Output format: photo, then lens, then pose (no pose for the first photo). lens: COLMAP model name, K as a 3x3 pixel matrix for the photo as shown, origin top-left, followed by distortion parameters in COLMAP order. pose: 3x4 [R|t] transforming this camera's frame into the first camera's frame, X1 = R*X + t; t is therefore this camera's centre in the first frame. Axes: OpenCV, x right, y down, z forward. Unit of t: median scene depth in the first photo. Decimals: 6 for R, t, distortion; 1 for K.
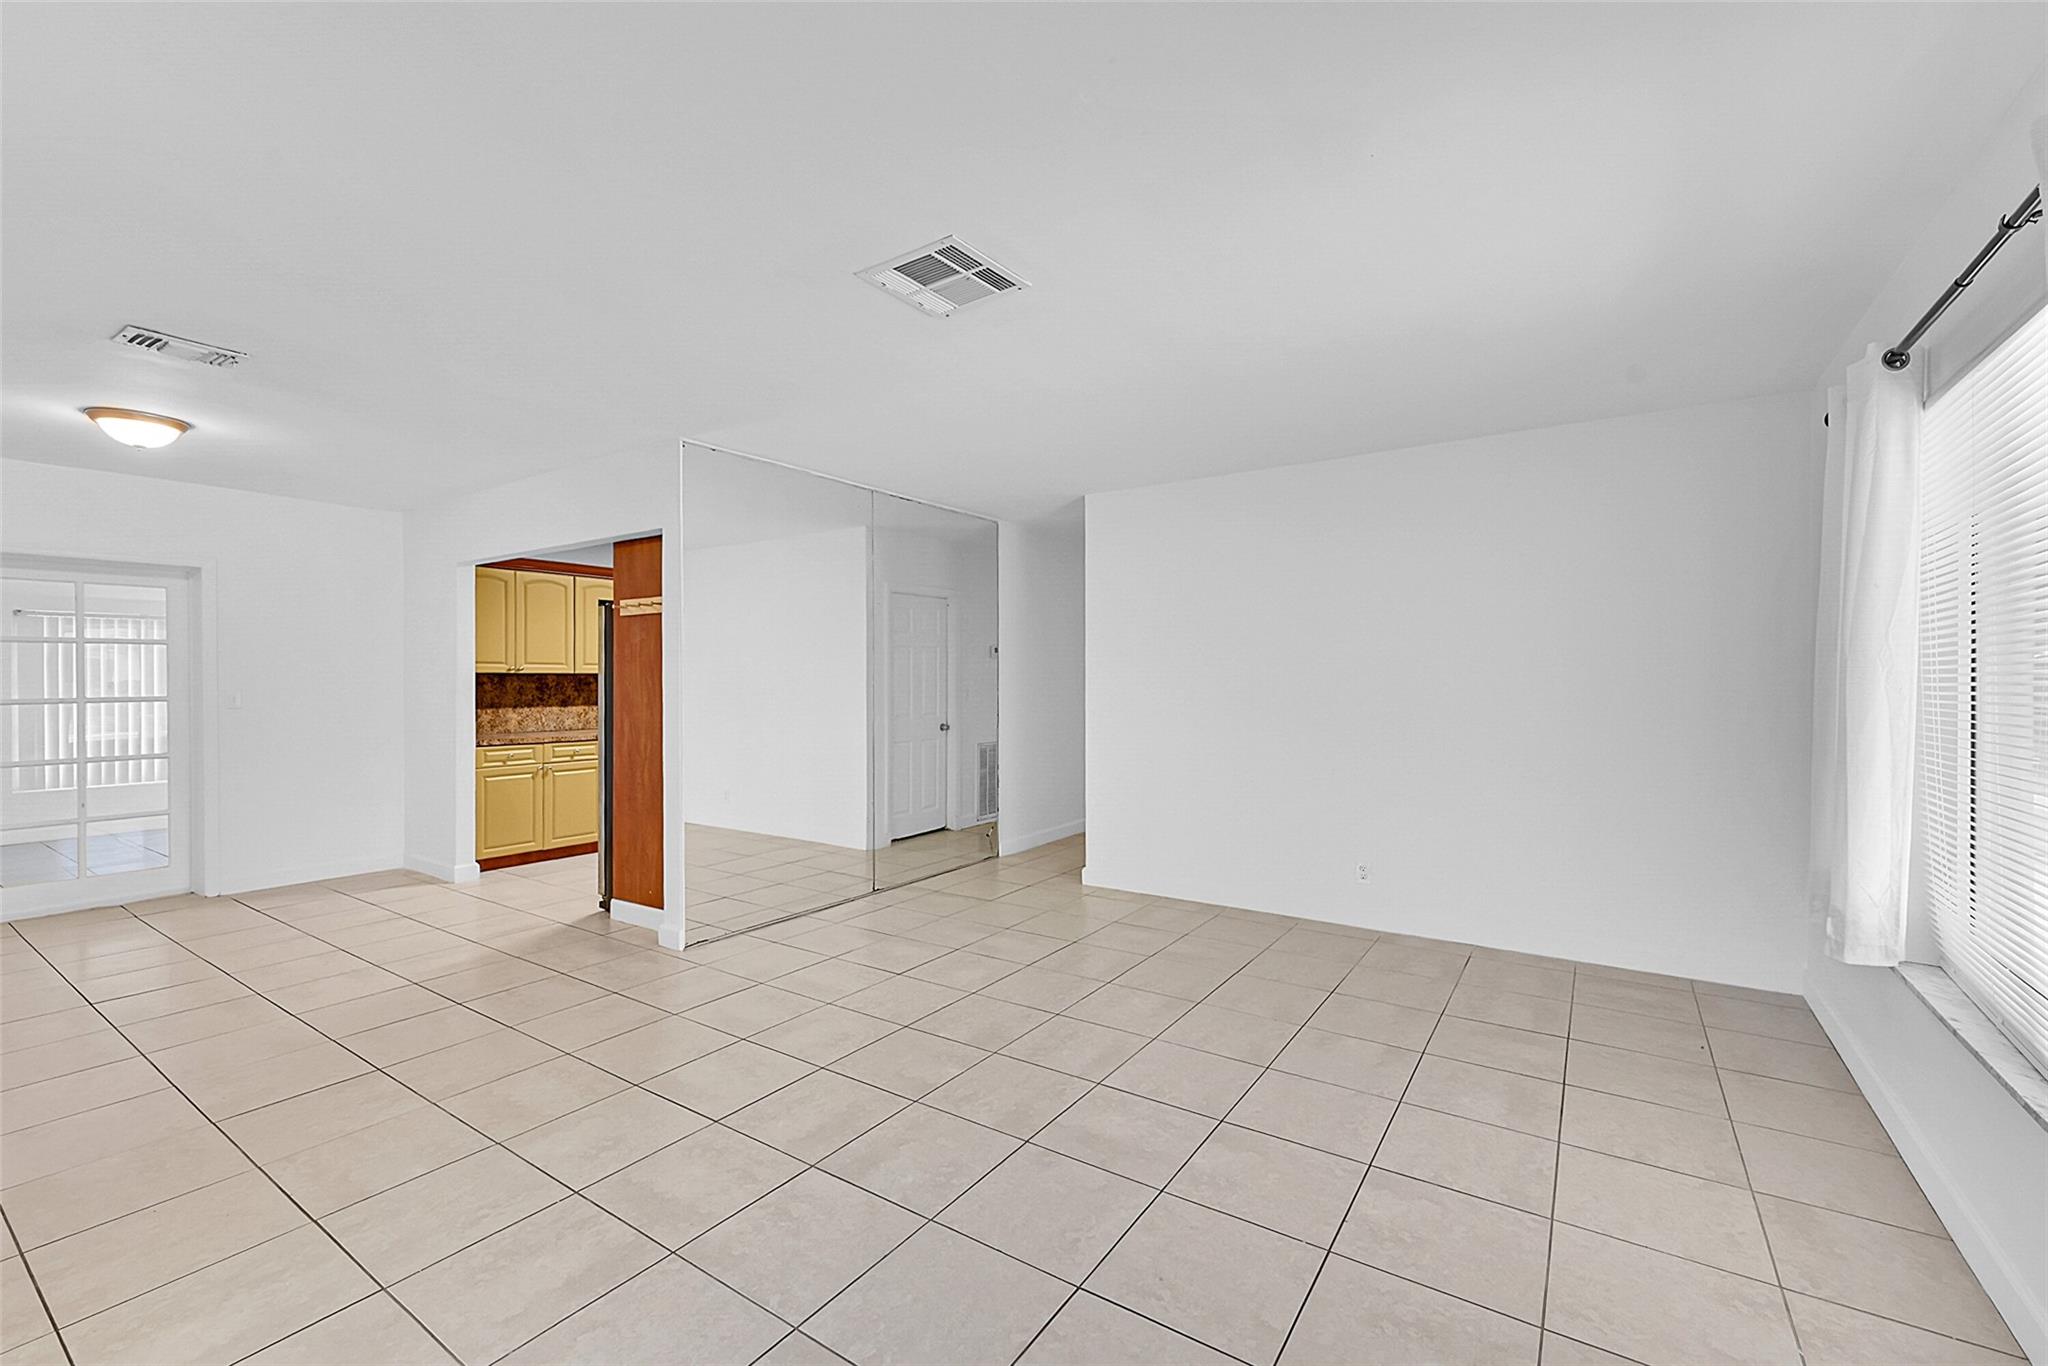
lens RADIAL K [[825.2, 0, 1033.0], [0, 825.2, 682.8], [0, 0, 1]] dist [0.001775, 0.000008]
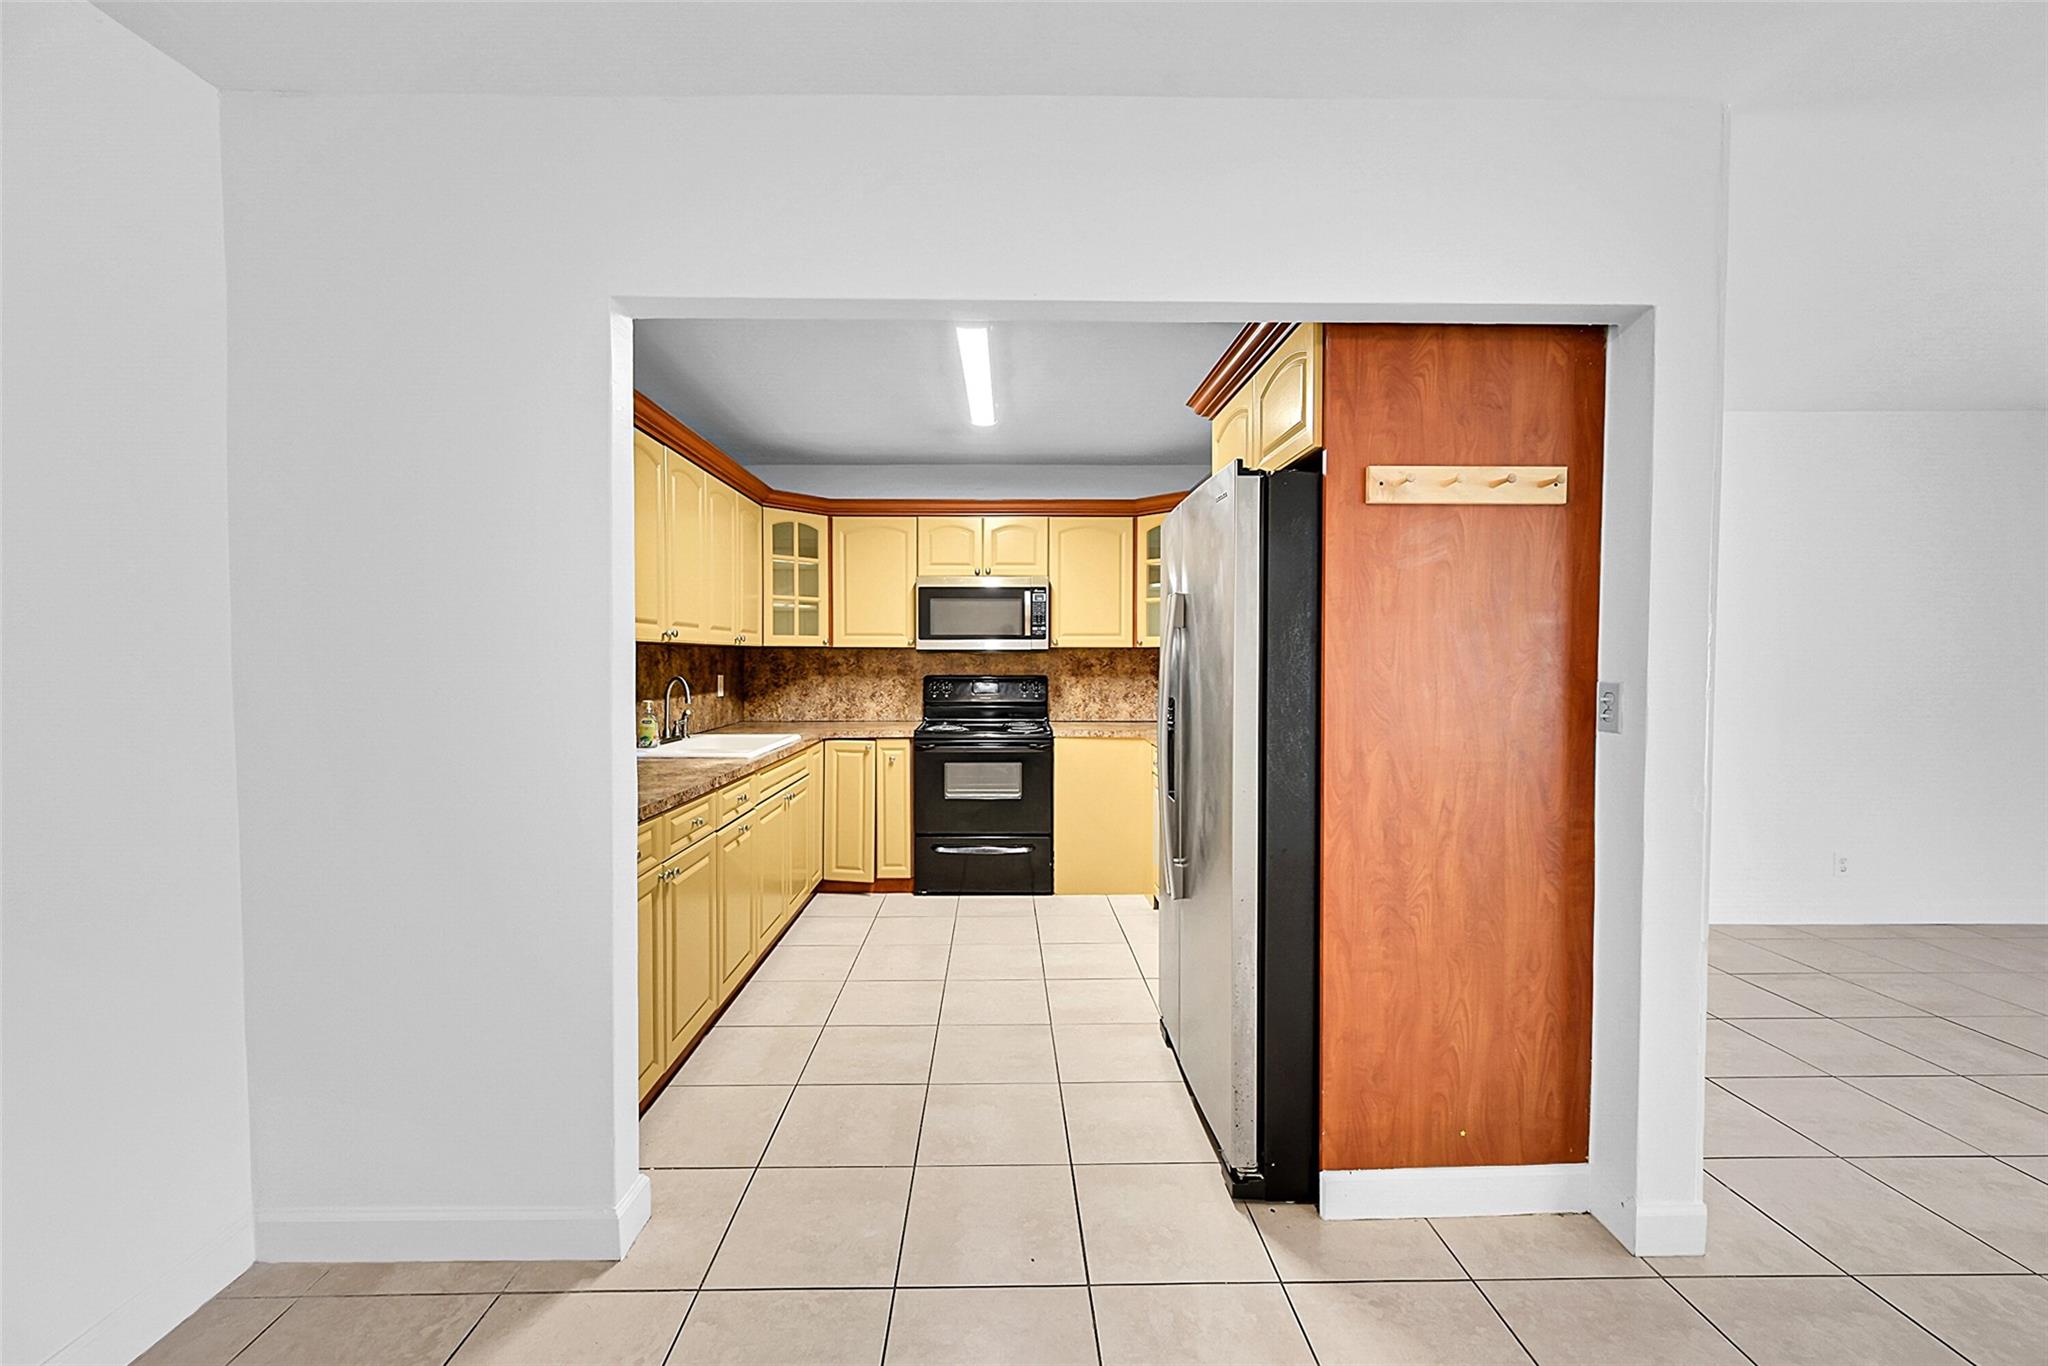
lens RADIAL K [[886.1, 0, 1014.1], [0, 886.1, 680.1], [0, 0, 1]] dist [0.002898, 0.000026]
pose [[0.830213, -0.022361, 0.556998, -0.790303], [0.012300, 0.999687, 0.021800, -0.002639], [-0.557311, -0.011247, 0.830228, 0.633707]]
